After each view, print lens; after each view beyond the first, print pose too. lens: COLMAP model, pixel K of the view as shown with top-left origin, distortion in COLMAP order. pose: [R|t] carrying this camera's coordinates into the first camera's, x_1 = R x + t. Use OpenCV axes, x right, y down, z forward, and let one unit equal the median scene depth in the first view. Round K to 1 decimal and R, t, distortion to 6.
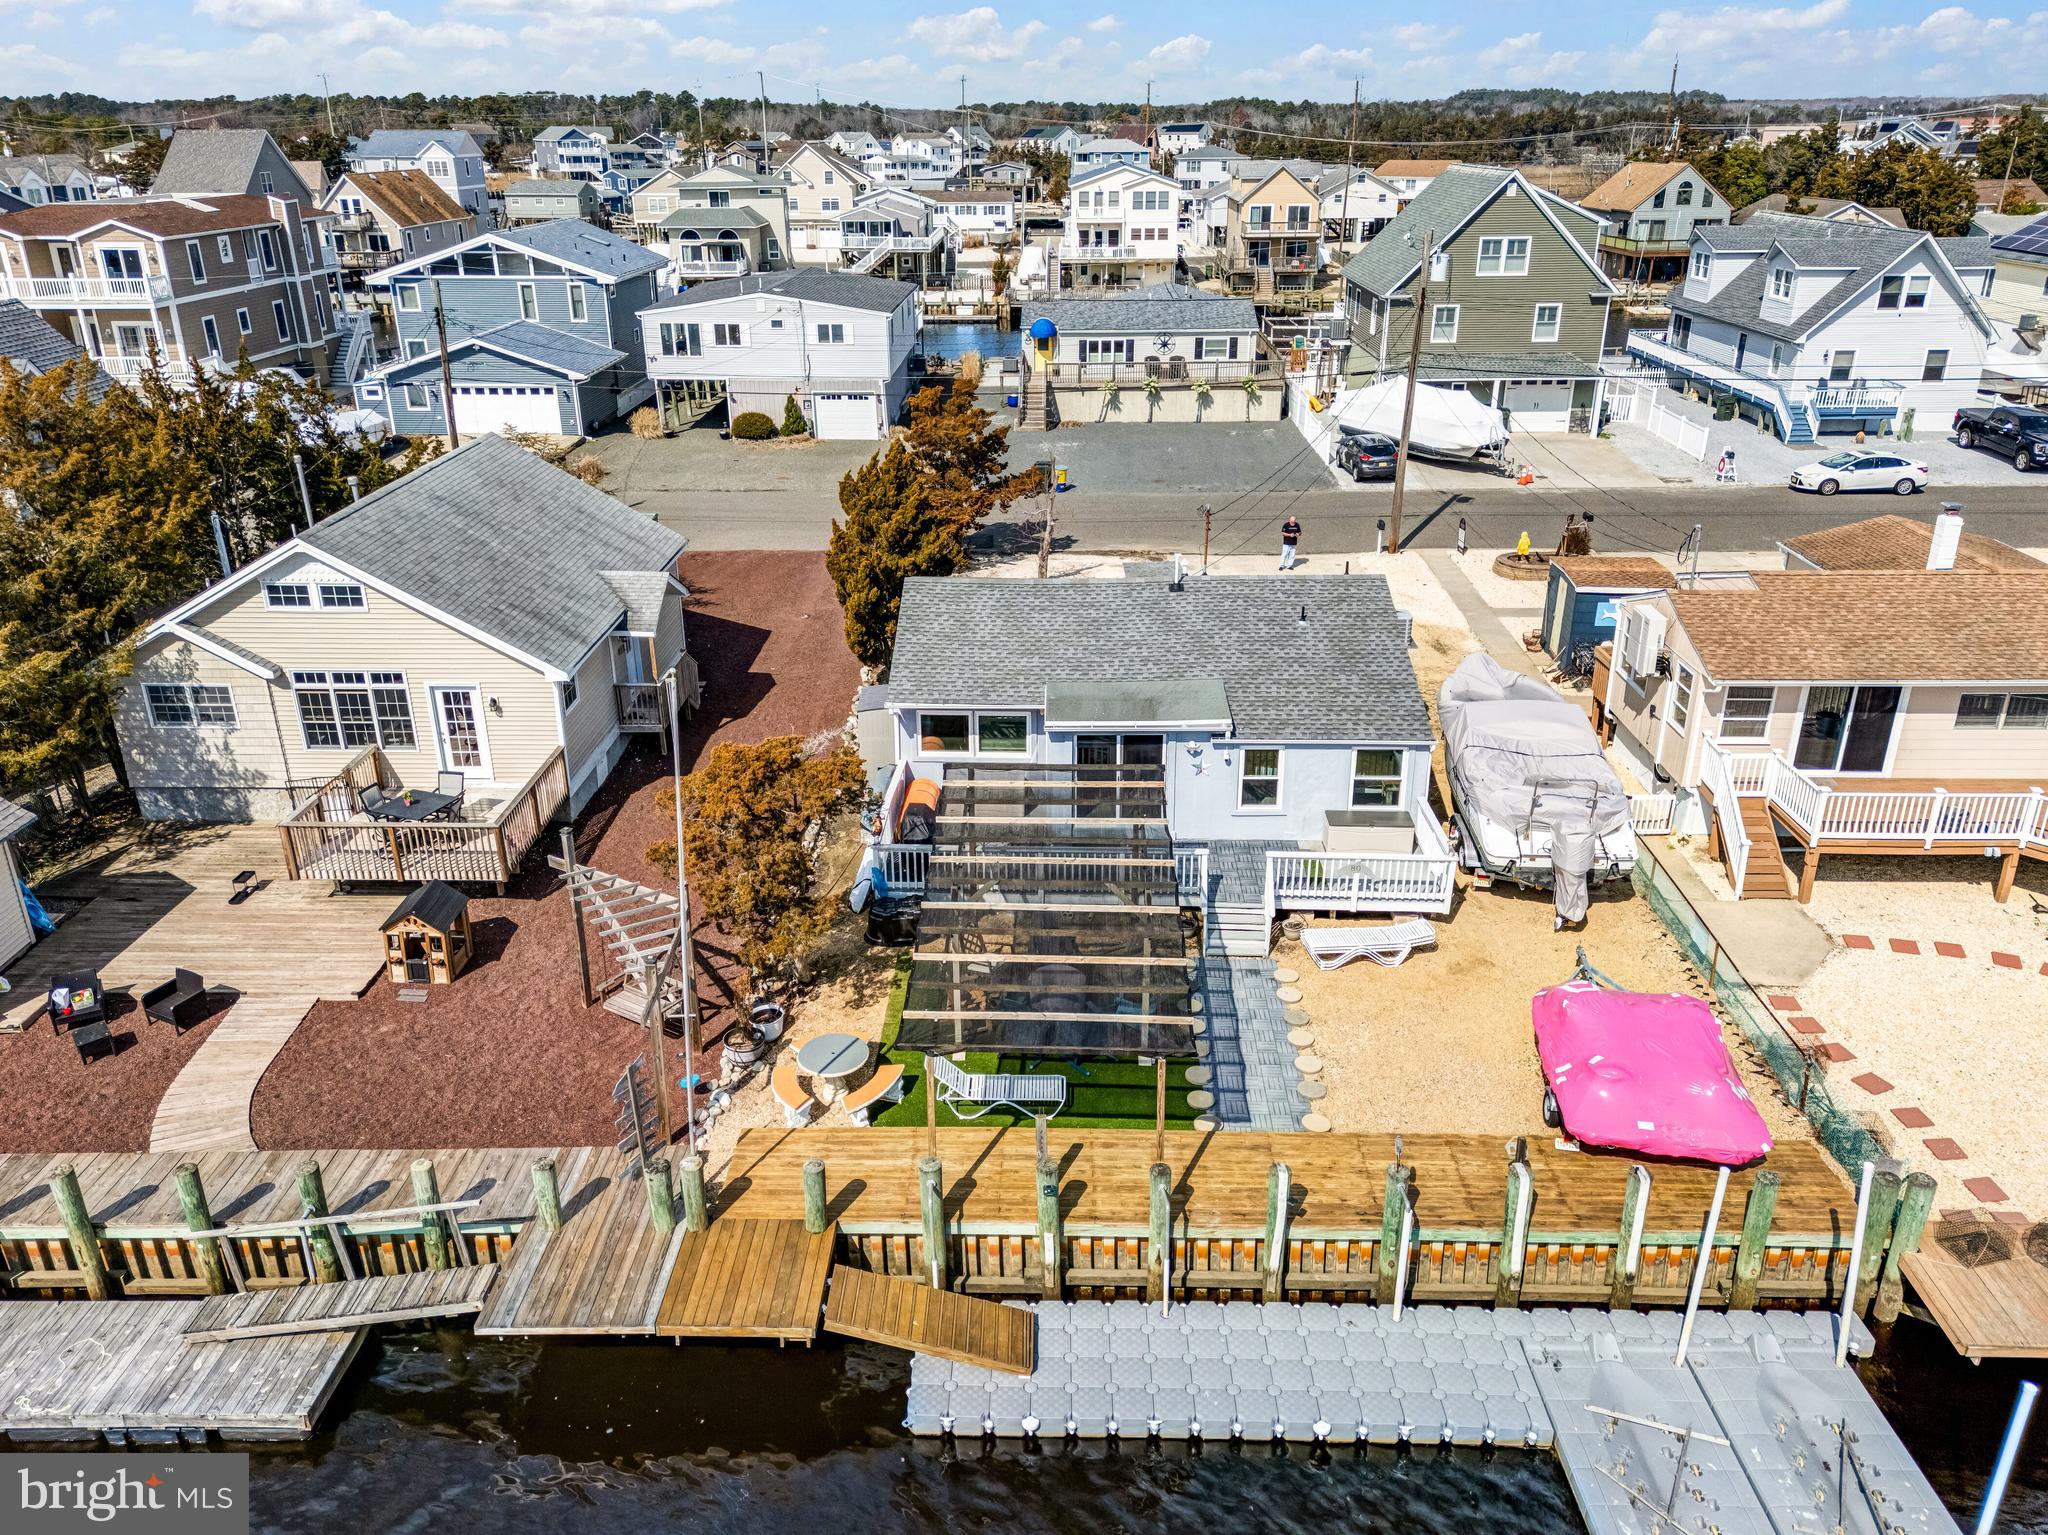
lens RADIAL K [[1498.0, 0, 1024.0], [0, 1498.0, 767.5], [0, 0, 1]] dist [0.089014, -0.097094]
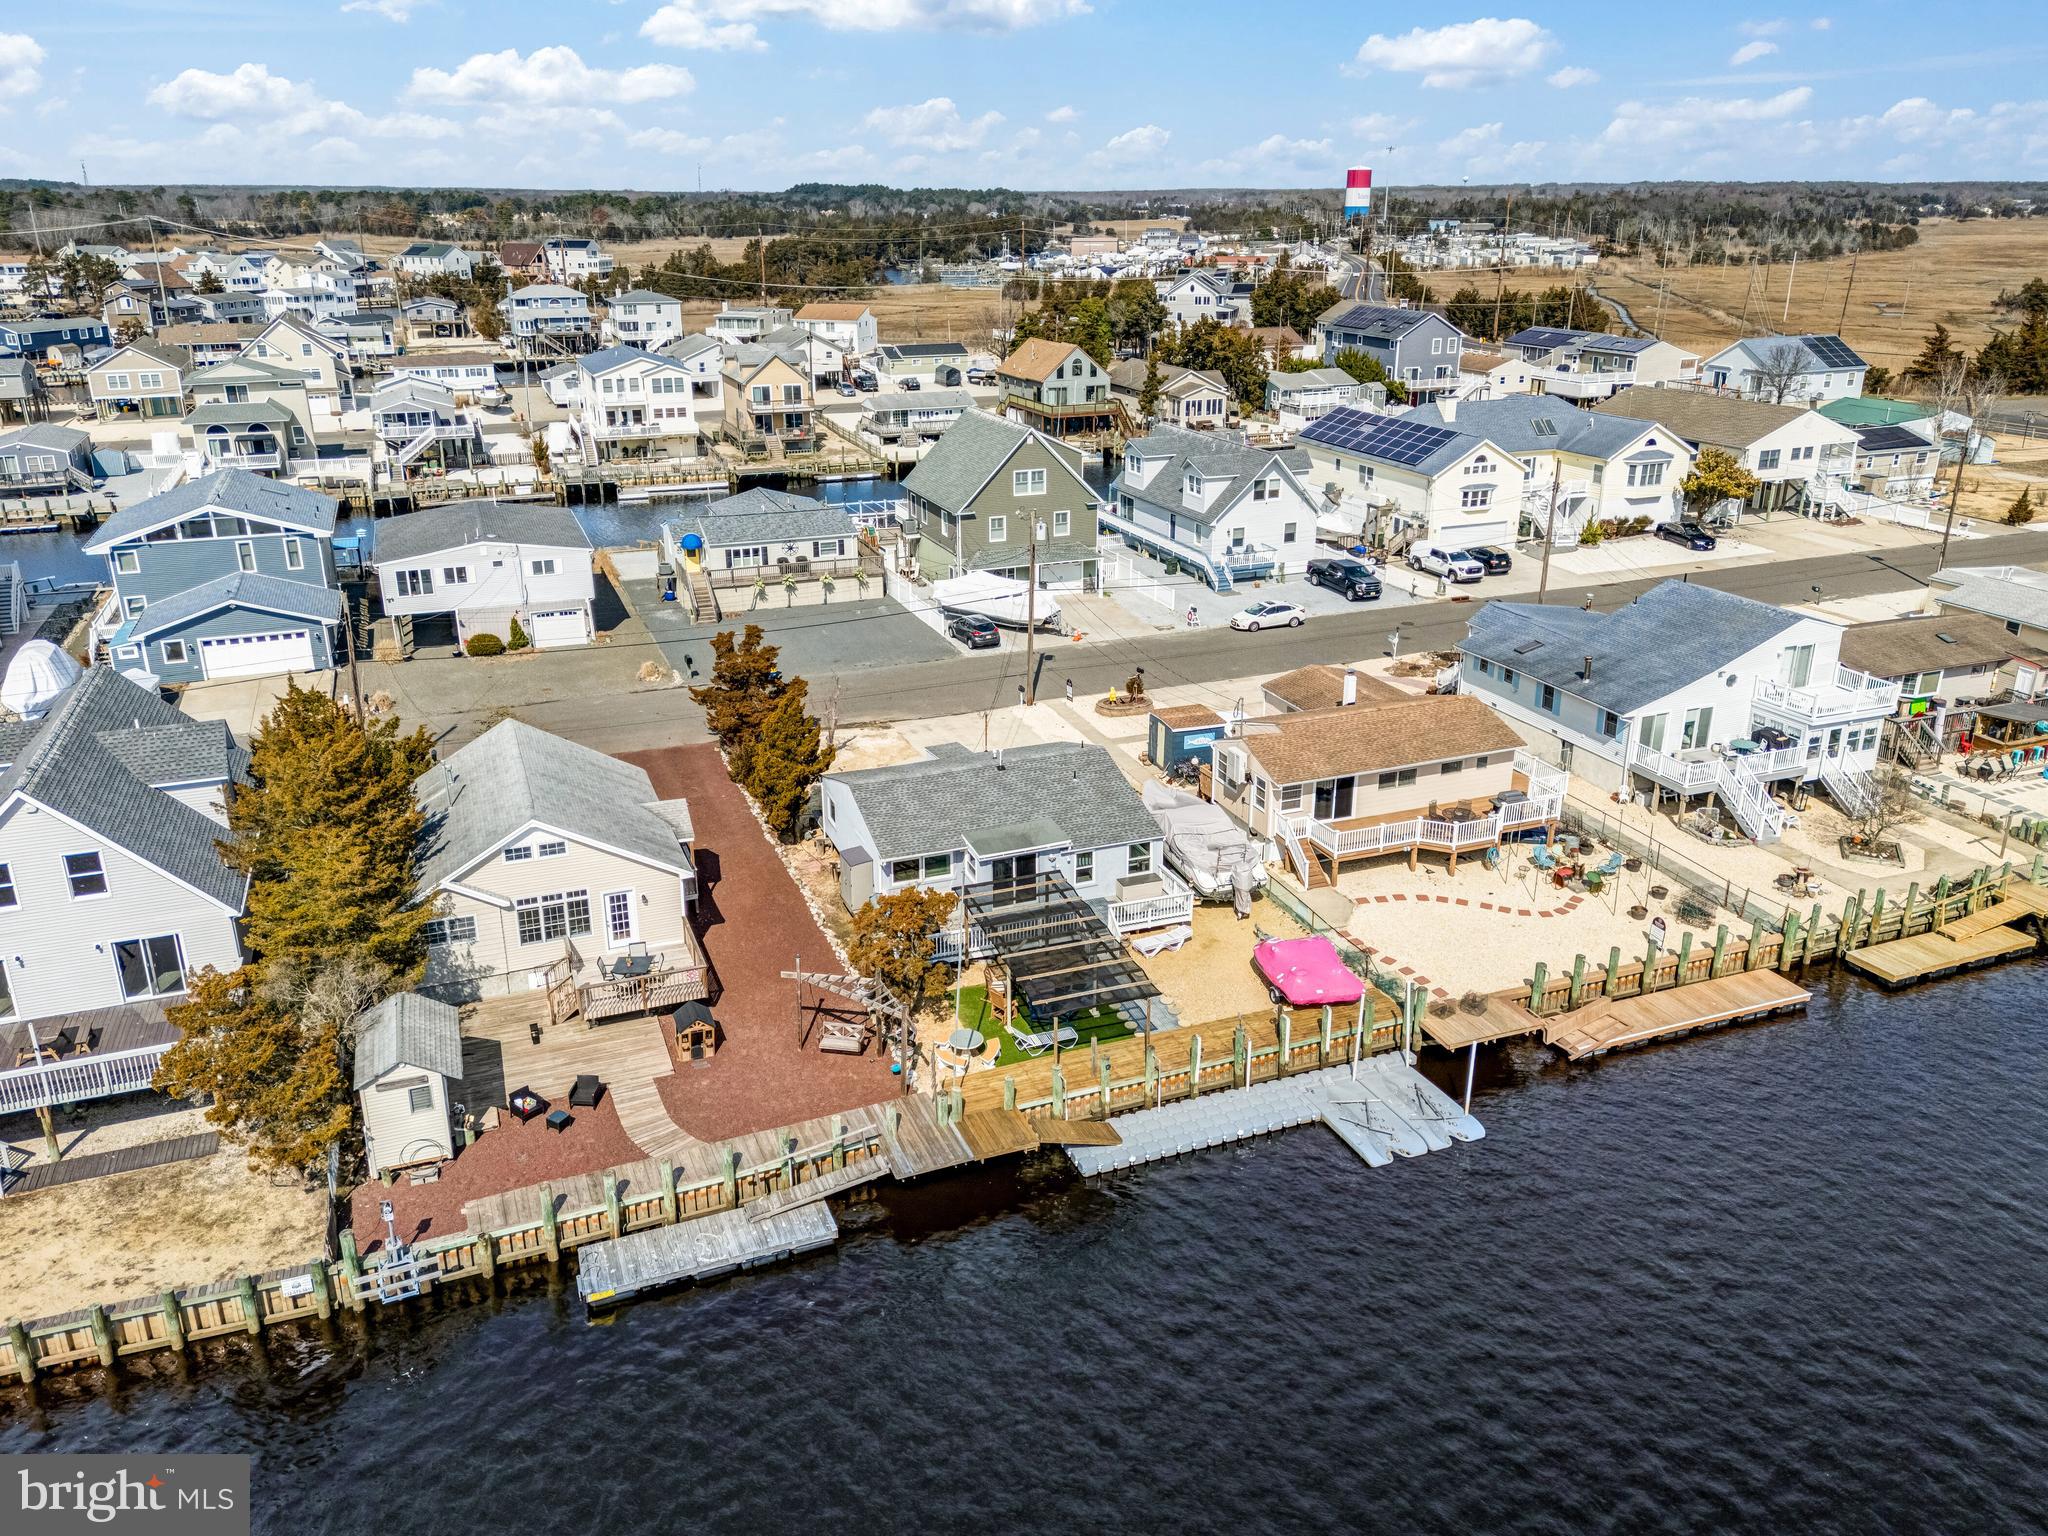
lens RADIAL K [[1498.0, 0, 1024.0], [0, 1498.0, 768.0], [0, 0, 1]] dist [0.089014, -0.097094]
pose [[0.919833, -0.135806, 0.368055, -0.278693], [0.151792, 0.988303, -0.014688, -0.047886], [-0.361755, 0.069379, 0.929688, -0.347566]]
